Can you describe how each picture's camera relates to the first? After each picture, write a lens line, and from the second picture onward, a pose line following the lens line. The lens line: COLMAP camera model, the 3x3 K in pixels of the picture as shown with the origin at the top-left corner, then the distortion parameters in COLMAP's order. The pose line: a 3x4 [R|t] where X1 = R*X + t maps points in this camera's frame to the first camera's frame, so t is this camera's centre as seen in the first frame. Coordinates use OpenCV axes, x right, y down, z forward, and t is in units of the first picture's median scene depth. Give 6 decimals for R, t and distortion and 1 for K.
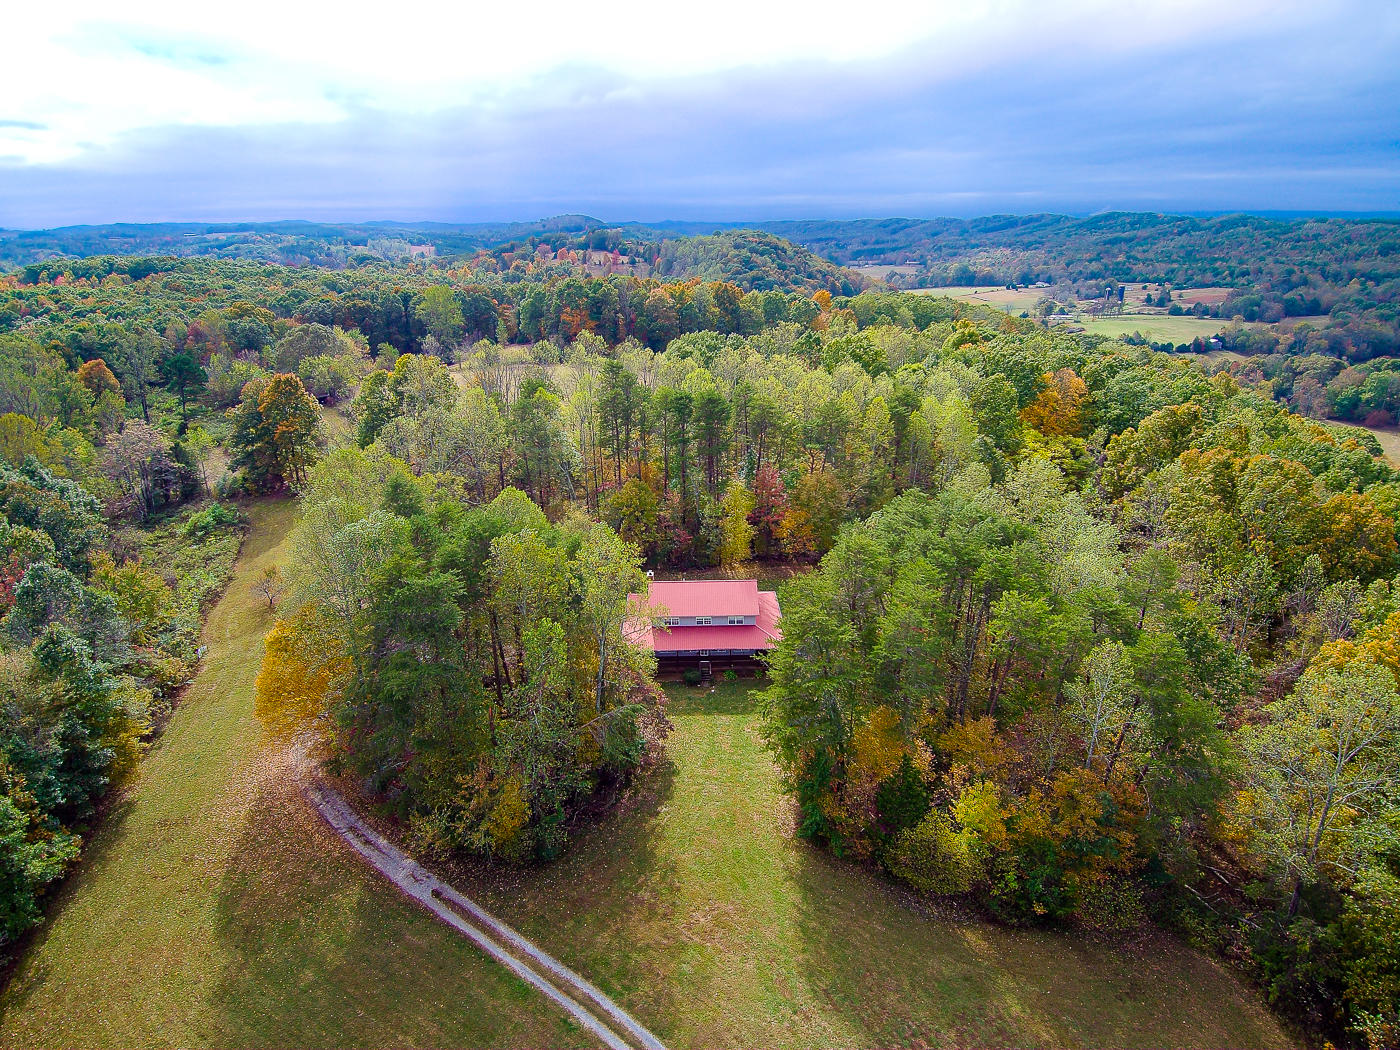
lens RADIAL K [[844.1, 0, 704.3], [0, 844.1, 527.8], [0, 0, 1]] dist [0.073111, -0.097482]
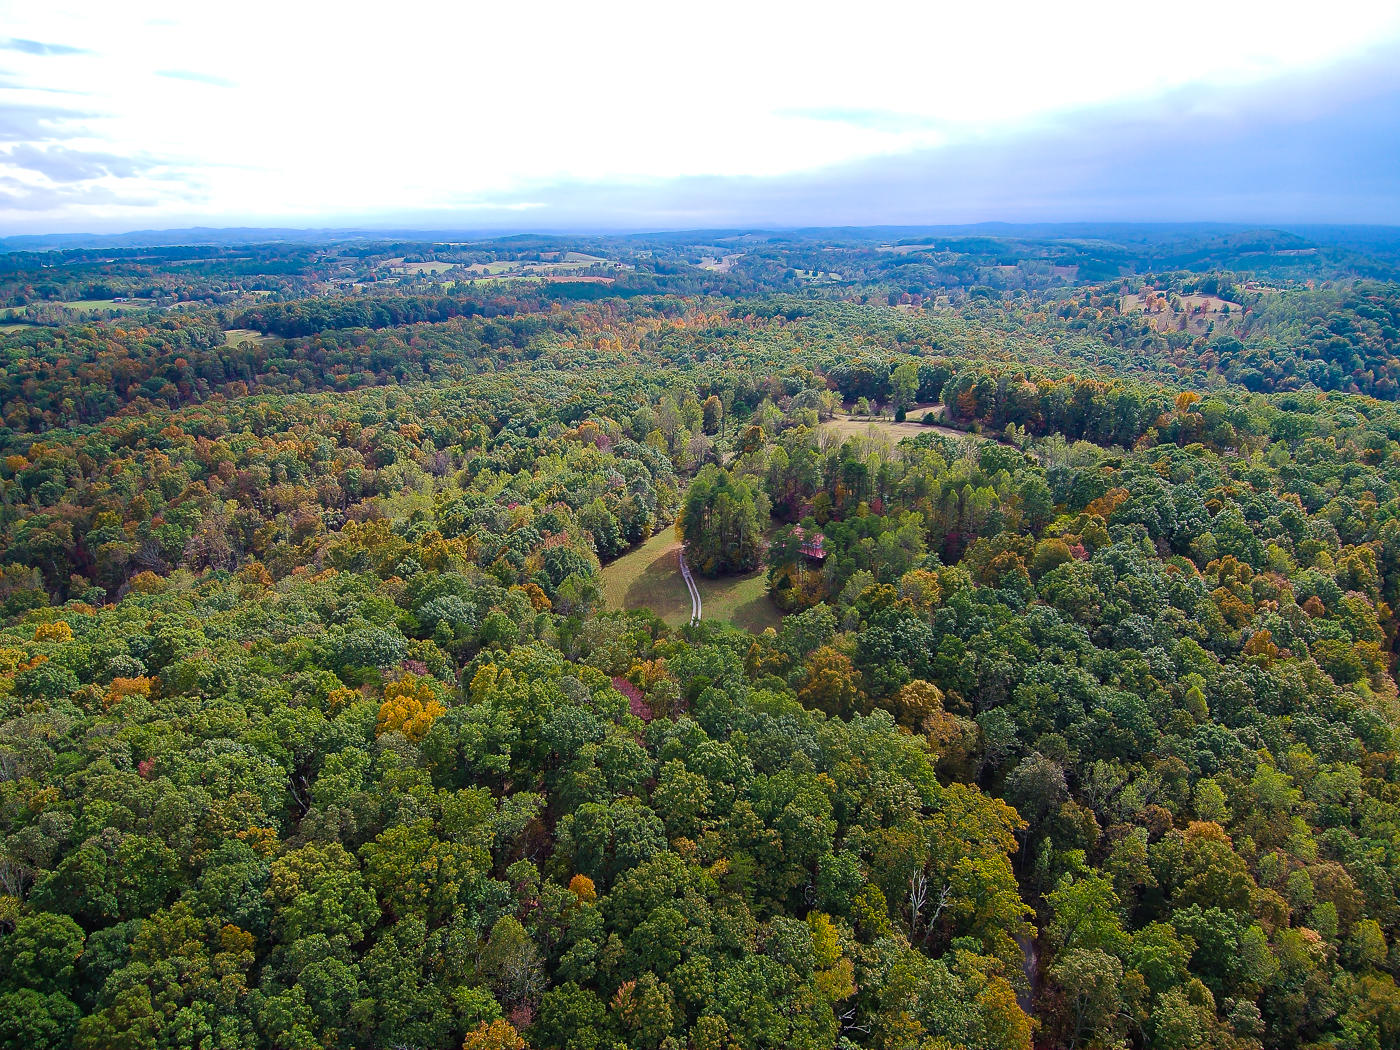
lens RADIAL K [[844.1, 0, 701.4], [0, 844.1, 553.8], [0, 0, 1]] dist [0.073111, -0.097482]
pose [[0.739921, 0.246616, -0.625857, 1.193168], [-0.227513, 0.967292, 0.112179, -0.074417], [0.633051, 0.059387, 0.771828, -1.106600]]
